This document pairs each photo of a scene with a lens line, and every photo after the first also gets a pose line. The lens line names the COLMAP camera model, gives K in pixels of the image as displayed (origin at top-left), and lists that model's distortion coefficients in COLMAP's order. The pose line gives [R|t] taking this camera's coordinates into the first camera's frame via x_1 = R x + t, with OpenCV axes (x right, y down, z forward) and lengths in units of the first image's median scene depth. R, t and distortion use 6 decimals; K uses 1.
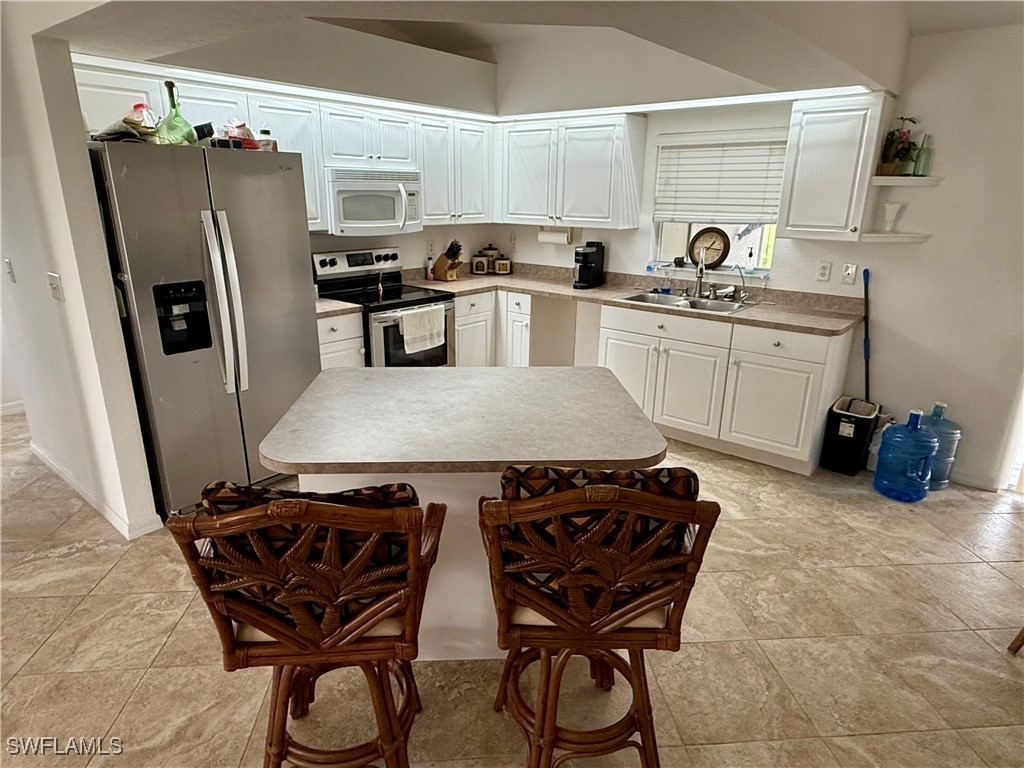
lens RADIAL K [[615.8, 0, 505.7], [0, 615.8, 388.6], [0, 0, 1]] dist [0.008444, -0.001308]
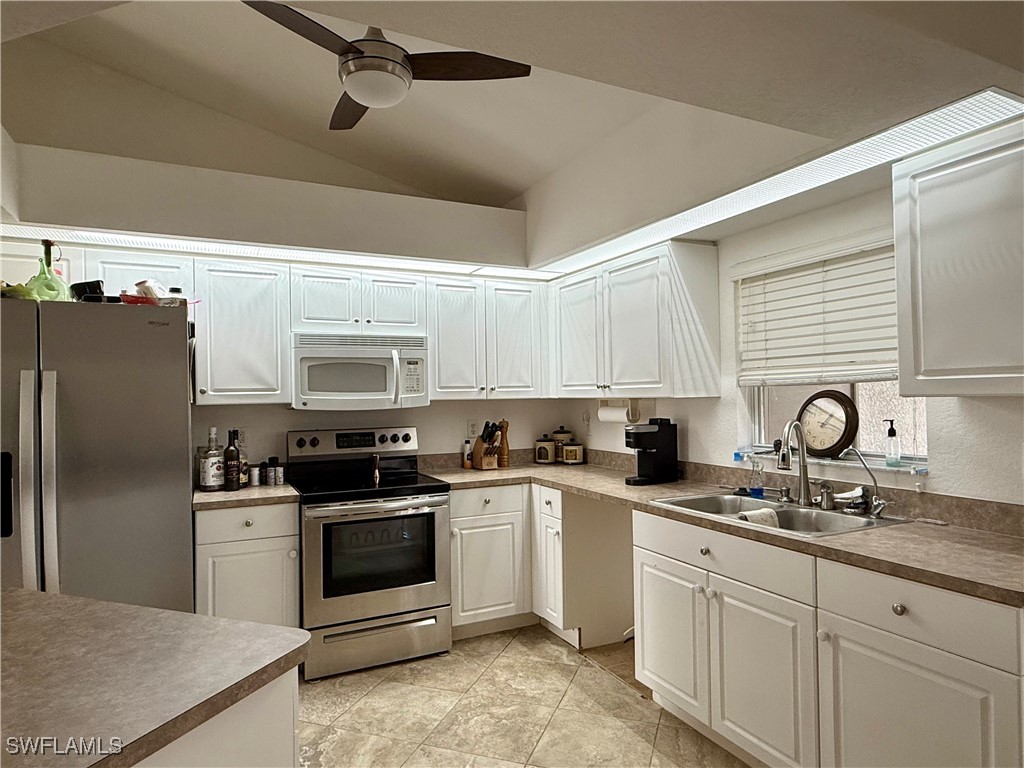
lens RADIAL K [[615.8, 0, 514.4], [0, 615.8, 390.9], [0, 0, 1]] dist [0.008444, -0.001308]
pose [[0.915311, -0.028414, -0.401744, 0.304838], [-0.098600, 0.951344, -0.291929, -0.053521], [0.390492, 0.306818, 0.867974, 0.357669]]
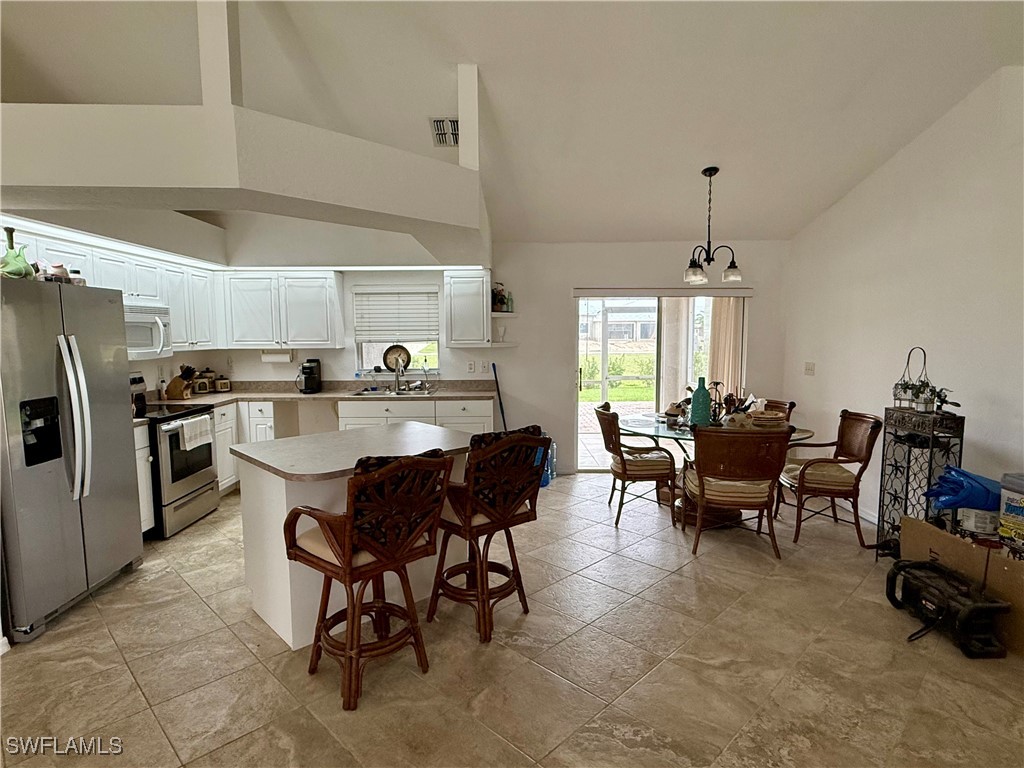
lens RADIAL K [[558.5, 0, 509.1], [0, 558.5, 389.1], [0, 0, 1]] dist [0.002305, -0.001311]
pose [[0.760344, -0.082187, 0.644300, -0.353370], [0.212350, 0.968906, -0.127002, 0.076348], [-0.613828, 0.233382, 0.754154, -0.175347]]
